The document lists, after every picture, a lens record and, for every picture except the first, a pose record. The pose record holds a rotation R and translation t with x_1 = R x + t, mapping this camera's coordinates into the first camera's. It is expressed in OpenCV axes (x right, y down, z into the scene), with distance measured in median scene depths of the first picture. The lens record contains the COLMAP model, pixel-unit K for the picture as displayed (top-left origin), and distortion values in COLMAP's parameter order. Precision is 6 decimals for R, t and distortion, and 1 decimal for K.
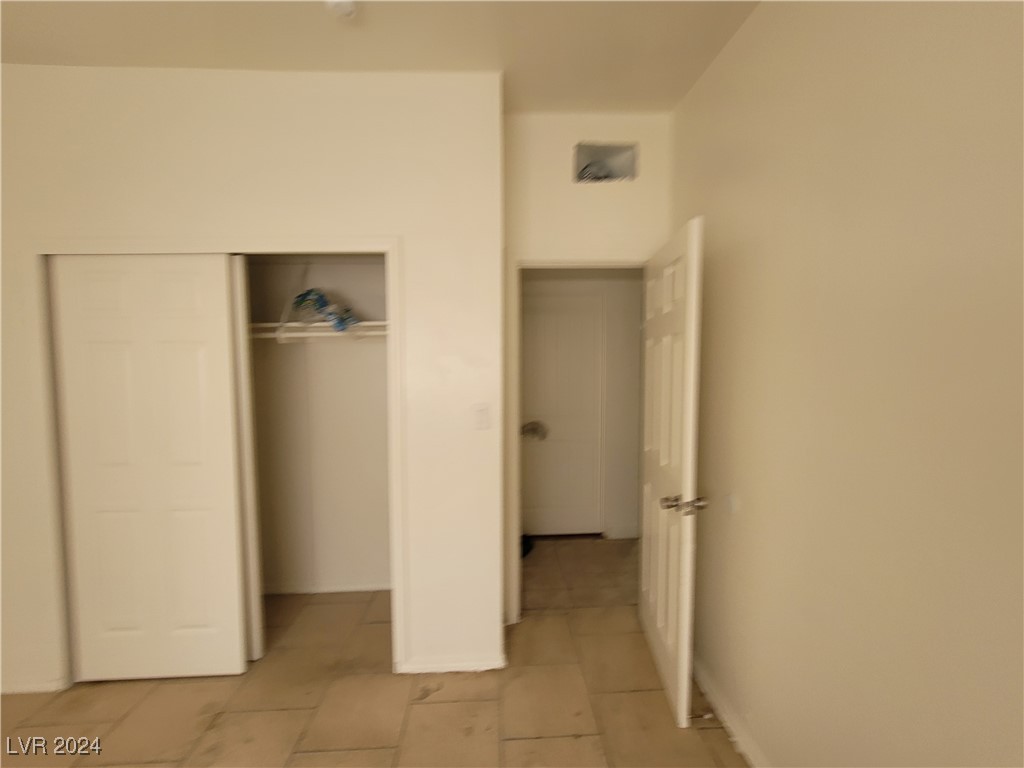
lens RADIAL K [[422.9, 0, 513.4], [0, 422.9, 377.4], [0, 0, 1]] dist [0.000769, 0.000931]
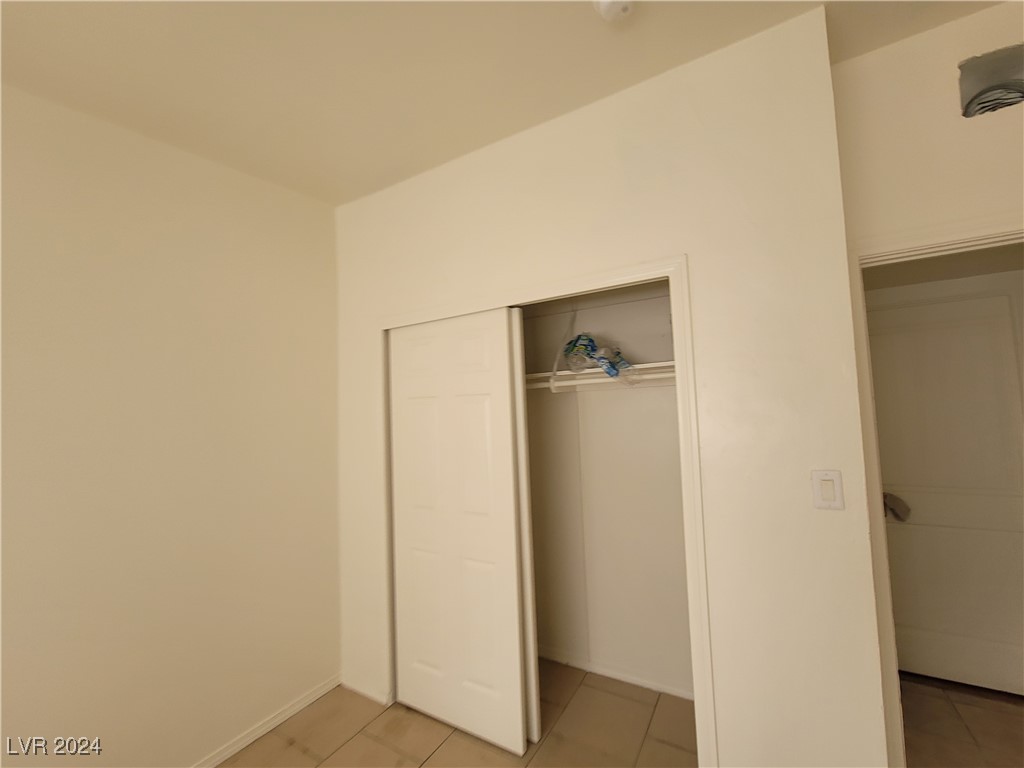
lens RADIAL K [[422.9, 0, 513.4], [0, 422.9, 377.4], [0, 0, 1]] dist [0.000769, 0.000931]
pose [[0.834651, -0.059326, -0.547574, -0.096440], [0.002734, 0.994616, -0.103592, -0.016456], [0.550772, 0.084966, 0.830320, 0.148290]]
